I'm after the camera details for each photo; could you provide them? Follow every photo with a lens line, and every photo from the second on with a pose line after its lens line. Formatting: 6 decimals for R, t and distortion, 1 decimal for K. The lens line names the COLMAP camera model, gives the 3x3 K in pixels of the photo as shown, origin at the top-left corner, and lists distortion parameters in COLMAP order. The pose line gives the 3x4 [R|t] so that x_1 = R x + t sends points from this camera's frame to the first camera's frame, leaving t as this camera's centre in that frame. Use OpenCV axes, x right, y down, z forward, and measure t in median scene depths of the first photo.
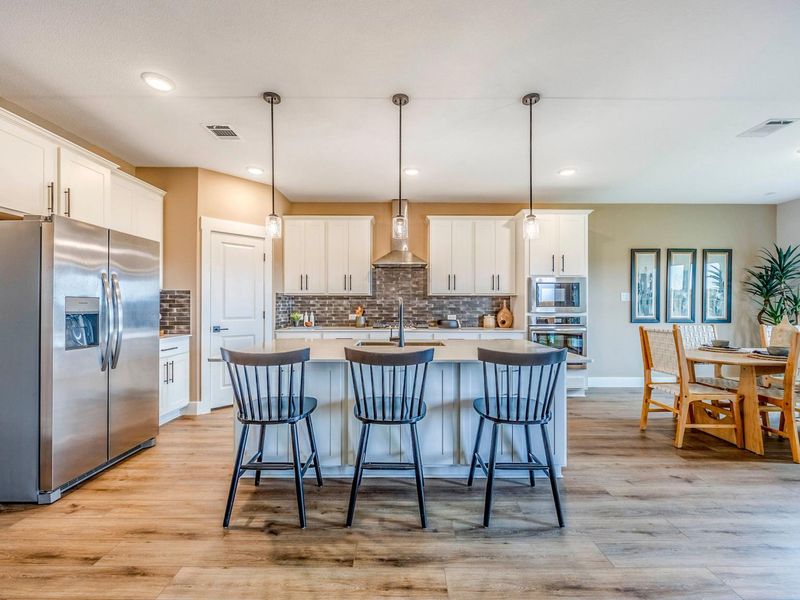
lens RADIAL K [[342.5, 0, 400.3], [0, 342.5, 306.0], [0, 0, 1]] dist [-0.007661, 0.002146]
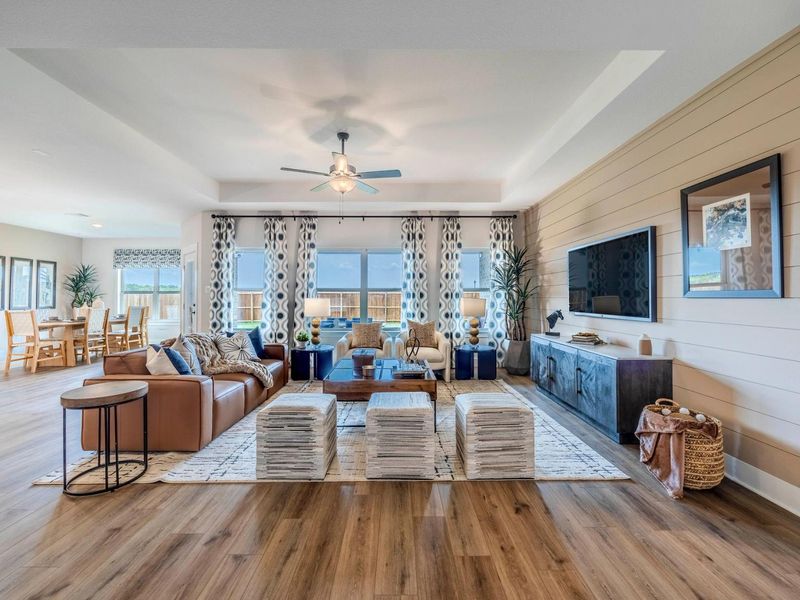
lens RADIAL K [[342.5, 0, 398.6], [0, 342.5, 291.5], [0, 0, 1]] dist [-0.007661, 0.002146]
pose [[-0.012020, 0.015041, 0.999815, -0.673639], [0.002148, 0.999885, -0.015016, -0.001161], [-0.999925, 0.001967, -0.012051, -0.614234]]
